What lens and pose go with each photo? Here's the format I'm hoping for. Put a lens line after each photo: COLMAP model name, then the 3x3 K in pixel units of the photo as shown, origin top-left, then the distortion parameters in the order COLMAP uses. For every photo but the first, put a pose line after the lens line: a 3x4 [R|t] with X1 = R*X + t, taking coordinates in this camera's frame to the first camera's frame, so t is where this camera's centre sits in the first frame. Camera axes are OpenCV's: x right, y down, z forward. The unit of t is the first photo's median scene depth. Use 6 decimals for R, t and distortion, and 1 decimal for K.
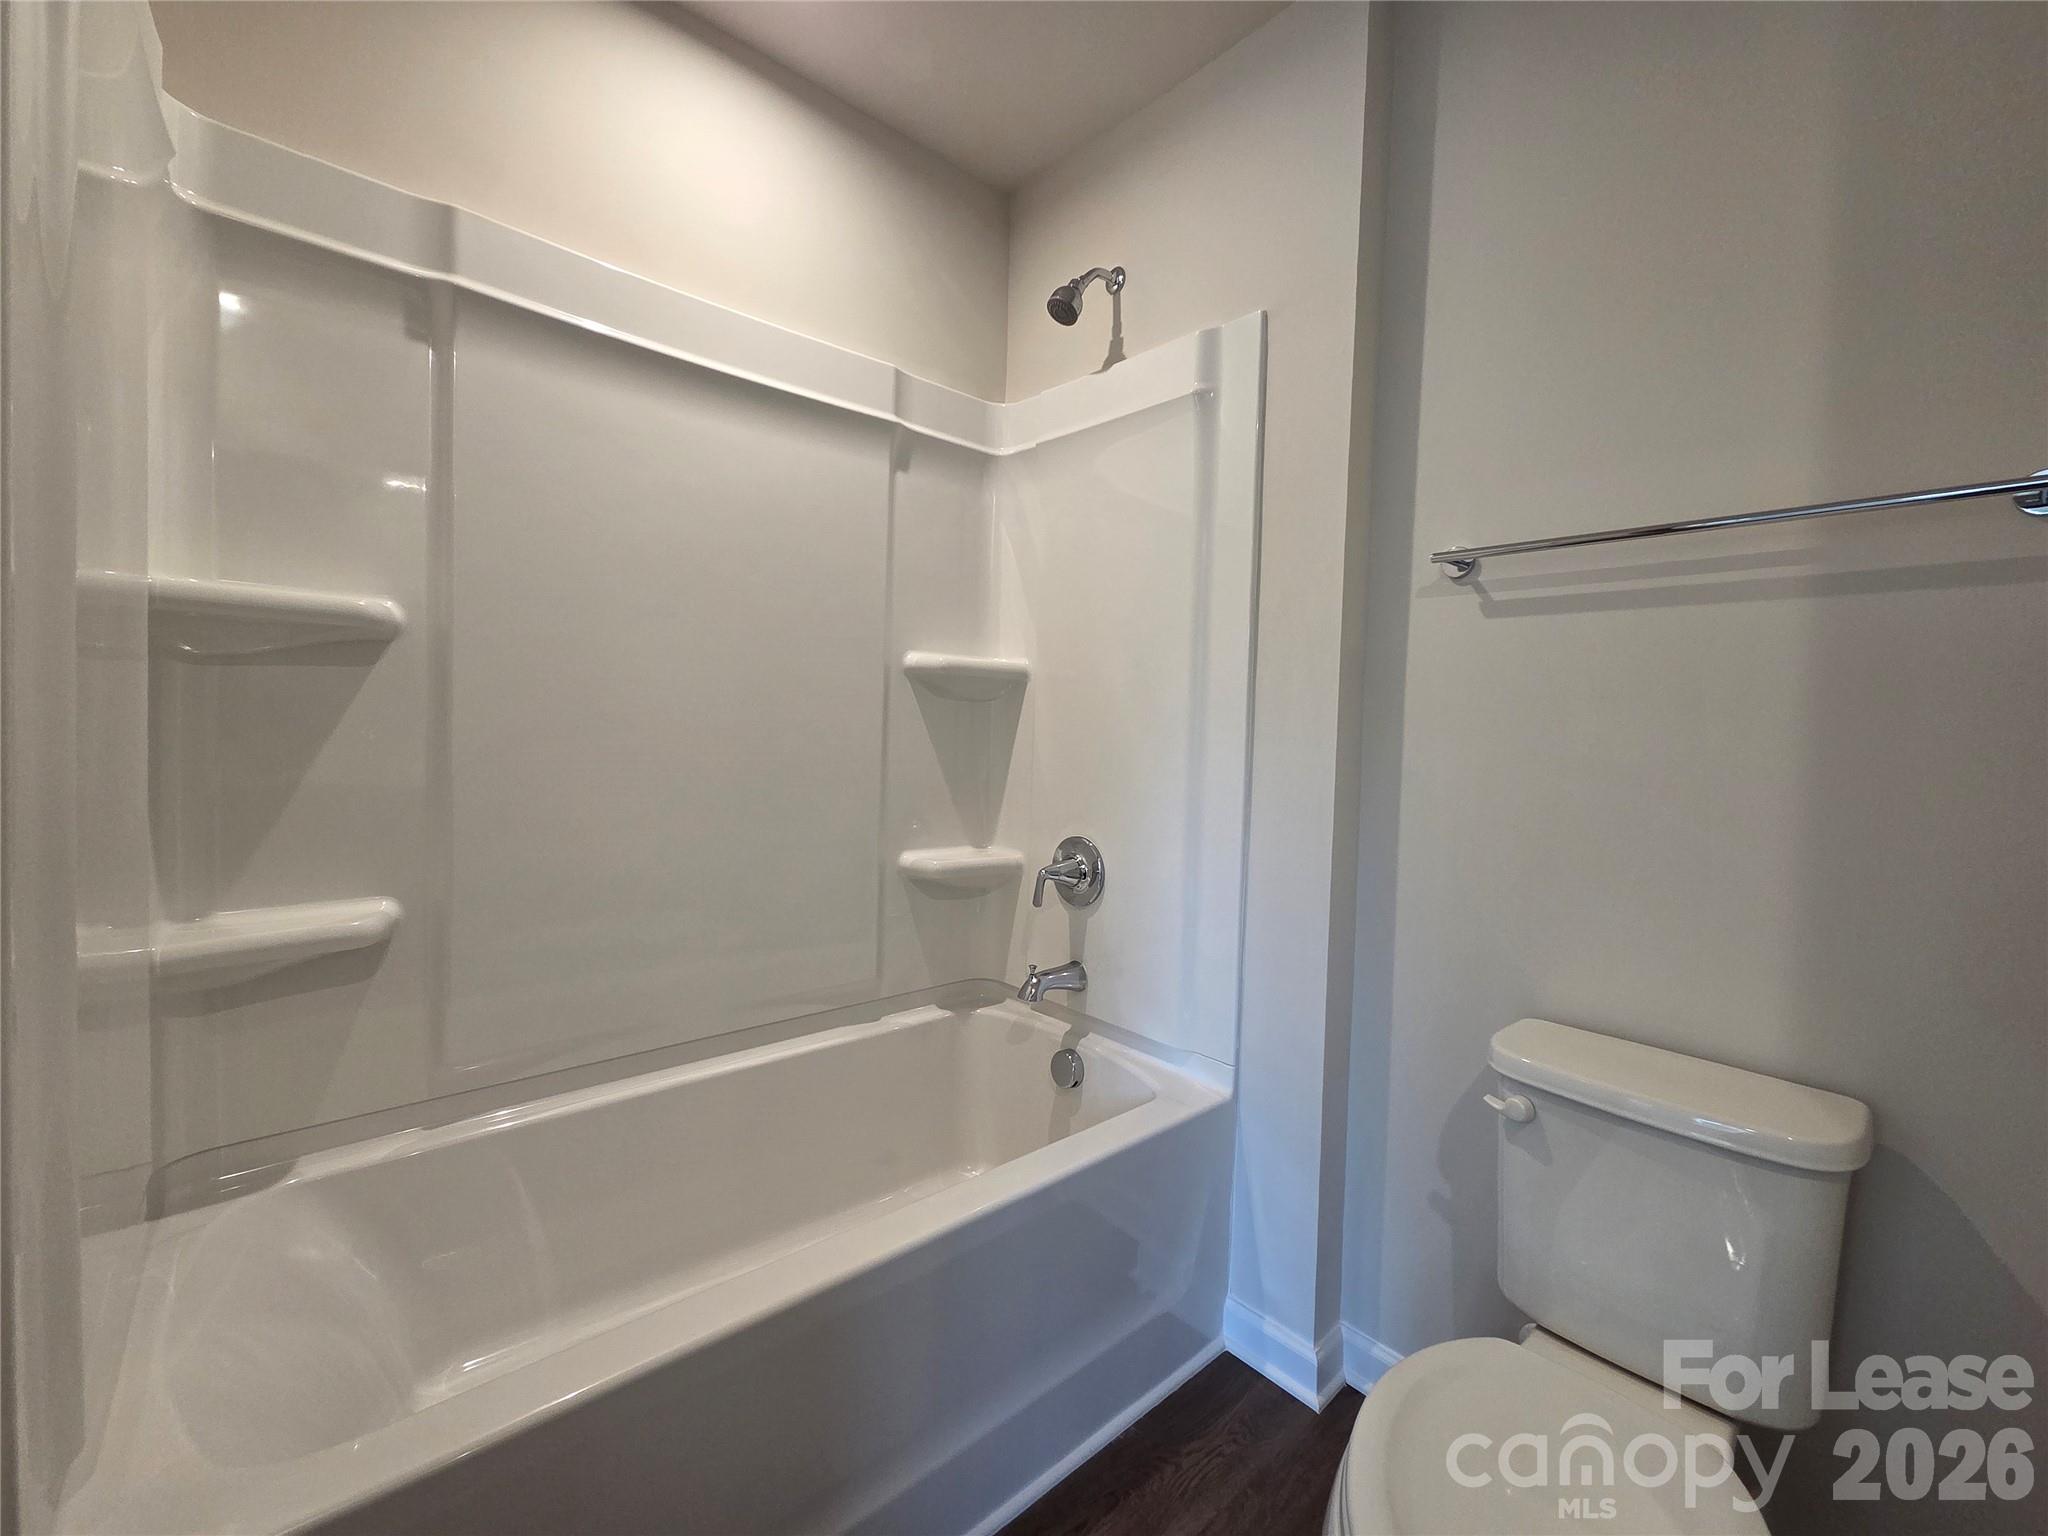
lens RADIAL K [[855.2, 0, 1022.2], [0, 855.2, 752.4], [0, 0, 1]] dist [0.004916, 0.000323]
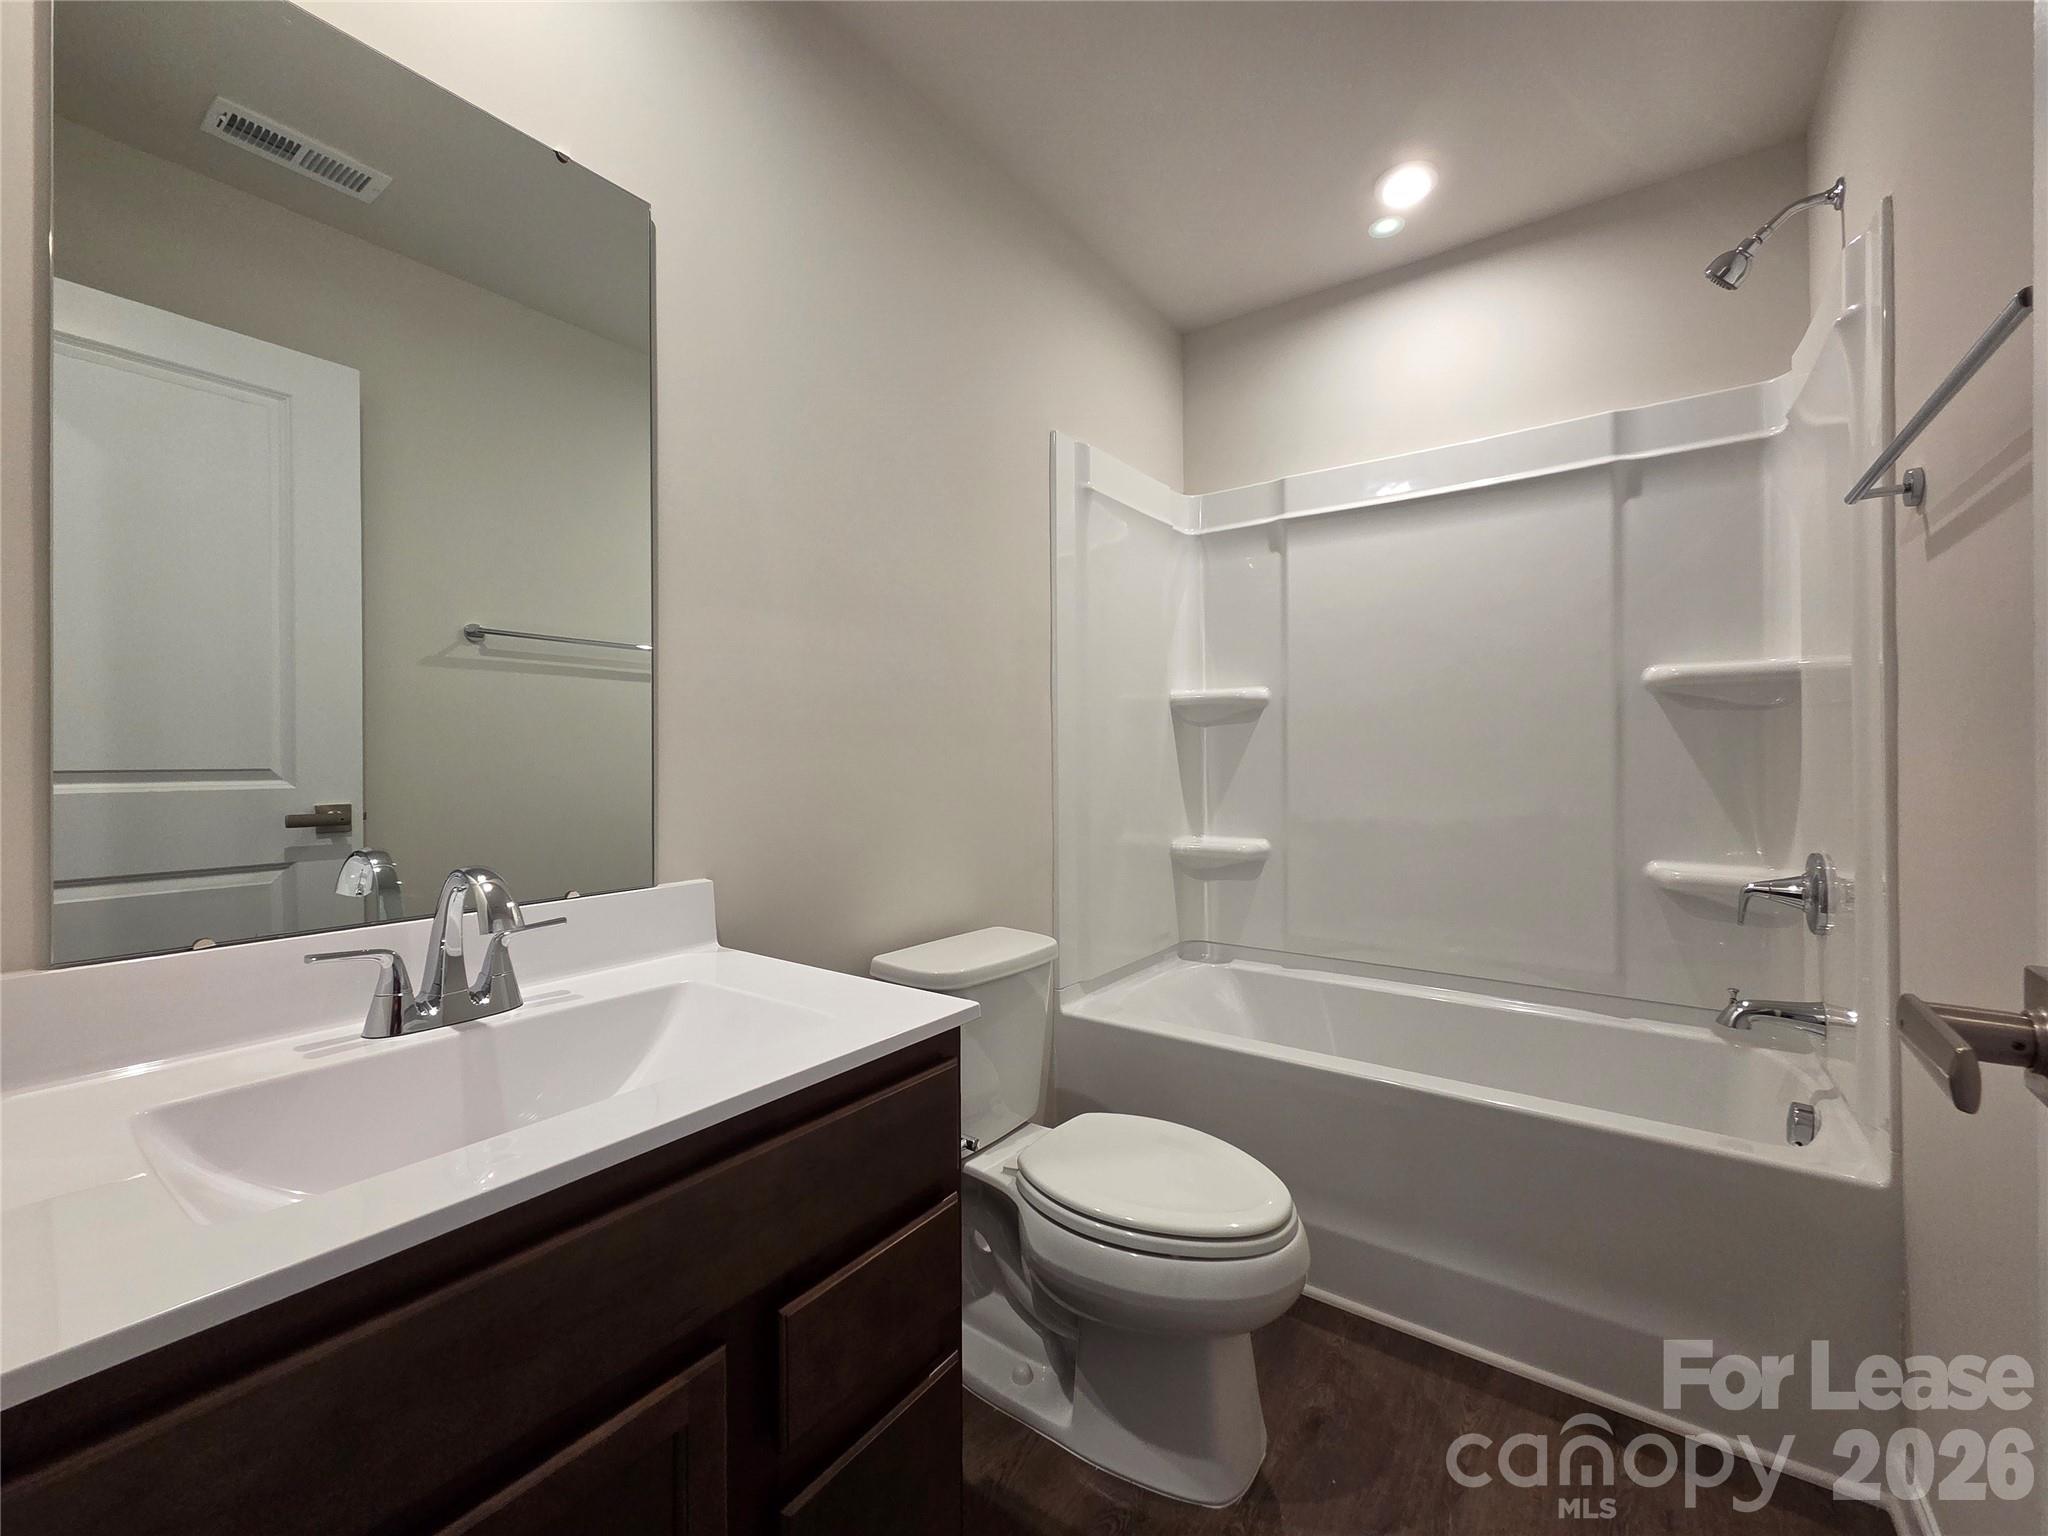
lens RADIAL K [[834.4, 0, 1031.6], [0, 834.4, 754.3], [0, 0, 1]] dist [0.001509, 0.000067]
pose [[0.197949, -0.028933, -0.979785, 0.740857], [-0.013378, 0.999391, -0.032215, 0.031333], [0.980121, 0.019485, 0.197442, 0.069477]]
